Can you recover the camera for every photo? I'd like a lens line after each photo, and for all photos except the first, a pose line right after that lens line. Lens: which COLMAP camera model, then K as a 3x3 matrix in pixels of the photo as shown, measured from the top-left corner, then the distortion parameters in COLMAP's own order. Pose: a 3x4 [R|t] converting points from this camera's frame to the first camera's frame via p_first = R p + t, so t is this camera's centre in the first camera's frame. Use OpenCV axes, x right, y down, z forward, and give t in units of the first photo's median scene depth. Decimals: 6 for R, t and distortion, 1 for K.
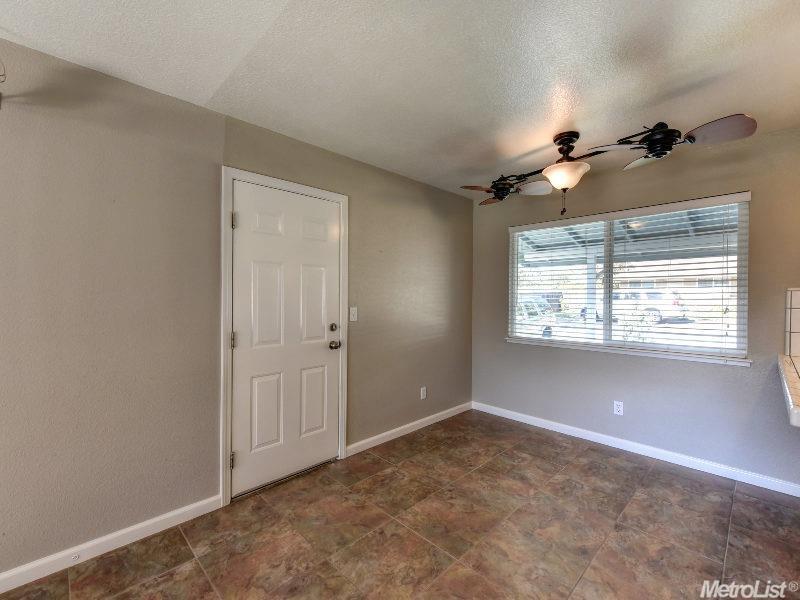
lens RADIAL K [[353.1, 0, 396.8], [0, 353.1, 297.1], [0, 0, 1]] dist [0.001176, -0.000148]
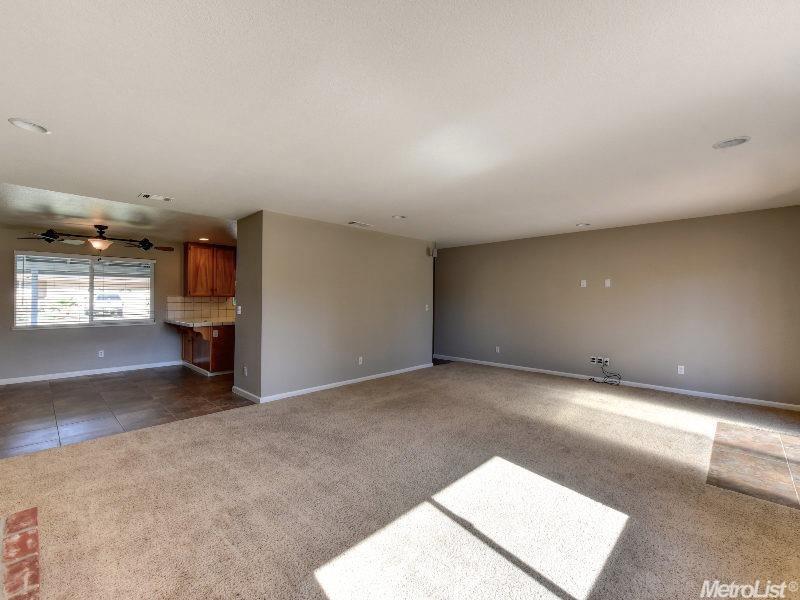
lens RADIAL K [[353.1, 0, 398.7], [0, 353.1, 298.6], [0, 0, 1]] dist [0.001176, -0.000148]
pose [[-0.029911, -0.001579, 0.999551, -1.748490], [-0.002503, 0.999996, 0.001504, -0.010969], [-0.999549, -0.002457, -0.029915, -0.776831]]
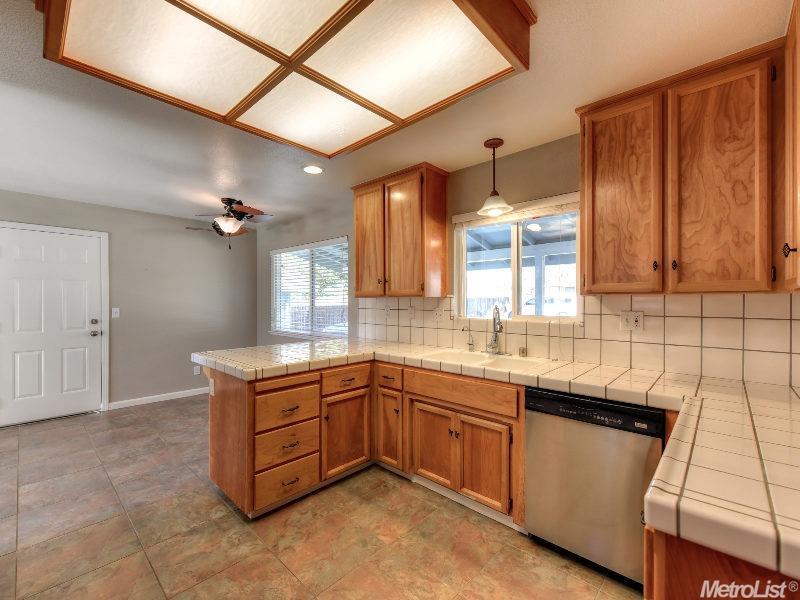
lens RADIAL K [[353.1, 0, 400.7], [0, 353.1, 302.1], [0, 0, 1]] dist [0.001176, -0.000148]
pose [[0.998676, 0.001988, 0.051401, 1.123578], [-0.002141, 0.999993, 0.002918, -0.003441], [-0.051394, -0.003024, 0.998674, -0.600267]]
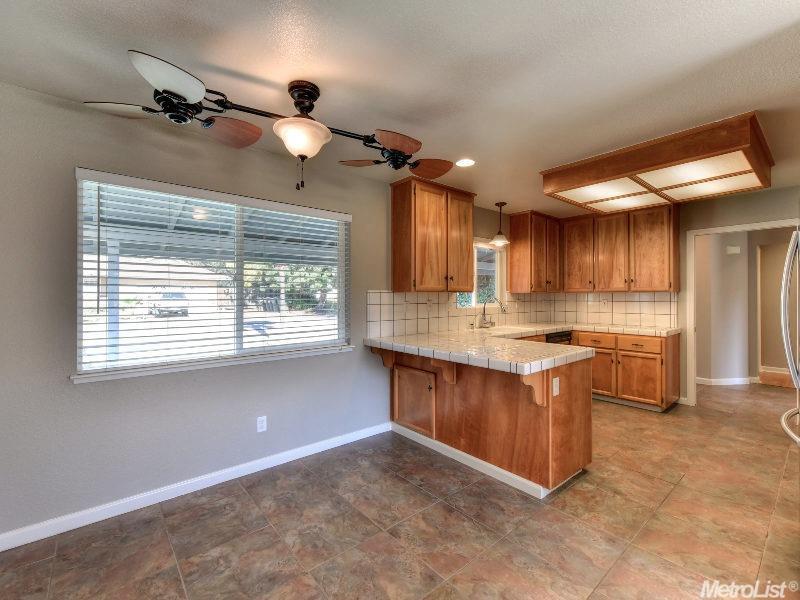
lens RADIAL K [[353.1, 0, 399.1], [0, 353.1, 297.7], [0, 0, 1]] dist [0.001176, -0.000148]
pose [[0.070722, -0.003909, 0.997488, -0.269031], [0.004946, 0.999981, 0.003568, -0.001331], [-0.997484, 0.004682, 0.070740, 0.722252]]
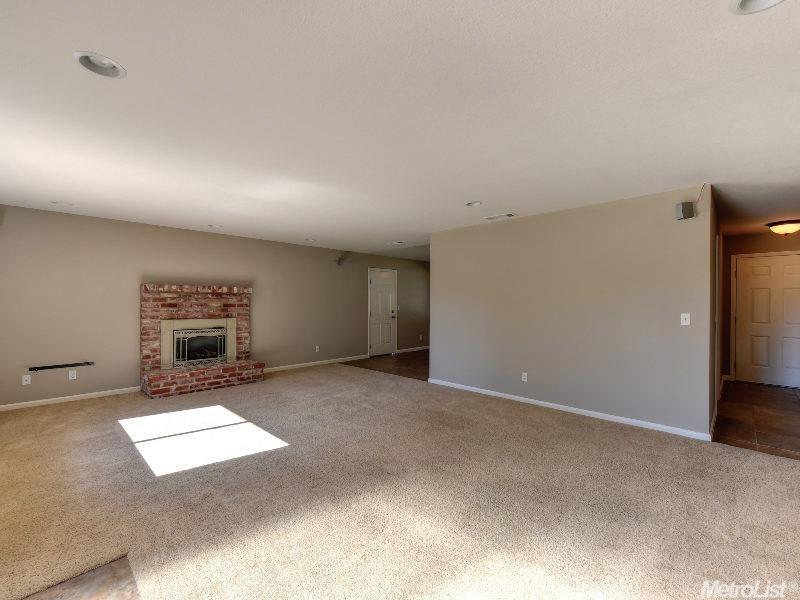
lens RADIAL K [[353.1, 0, 397.9], [0, 353.1, 301.6], [0, 0, 1]] dist [0.001176, -0.000148]
pose [[0.999632, -0.000479, 0.027131, -0.245085], [0.000465, 1.000000, 0.000511, -0.008251], [-0.027131, -0.000498, 0.999632, -2.410649]]
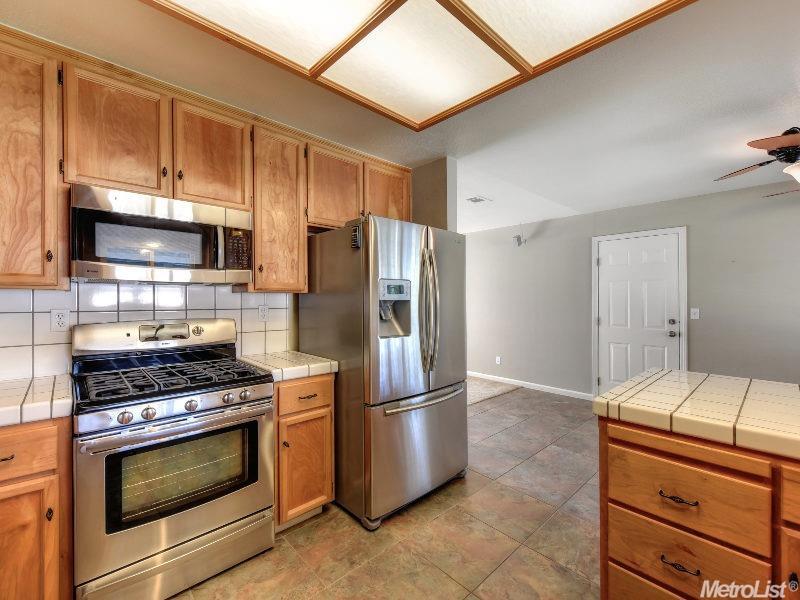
lens RADIAL K [[353.1, 0, 403.0], [0, 353.1, 297.3], [0, 0, 1]] dist [0.001176, -0.000148]
pose [[-0.010498, -0.001138, -0.999944, 1.378383], [-0.007422, 0.999972, -0.001060, -0.003706], [0.999917, 0.007411, -0.010506, -0.084196]]
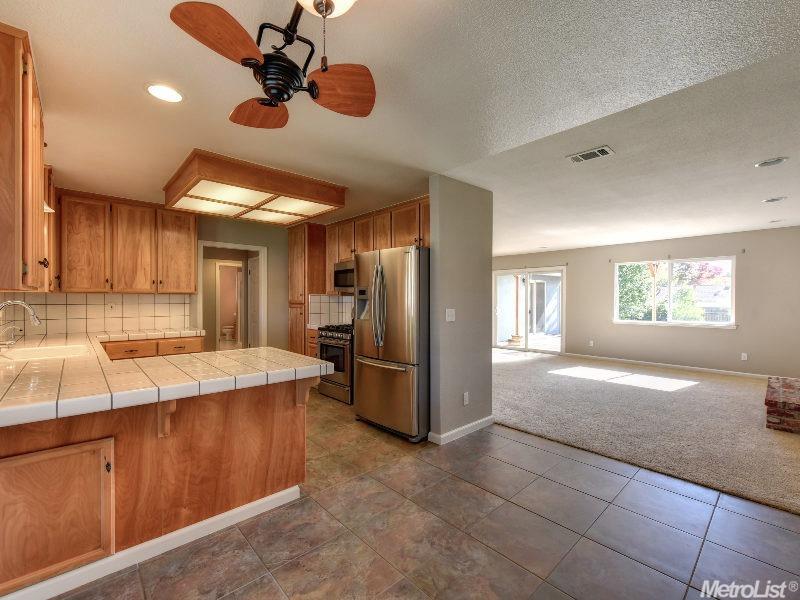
lens RADIAL K [[353.1, 0, 401.7], [0, 353.1, 306.5], [0, 0, 1]] dist [0.001176, -0.000148]
pose [[-0.999716, -0.005671, 0.023154, 0.368384], [-0.005145, 0.999728, 0.022741, -0.001946], [-0.023277, 0.022615, -0.999473, 1.330175]]
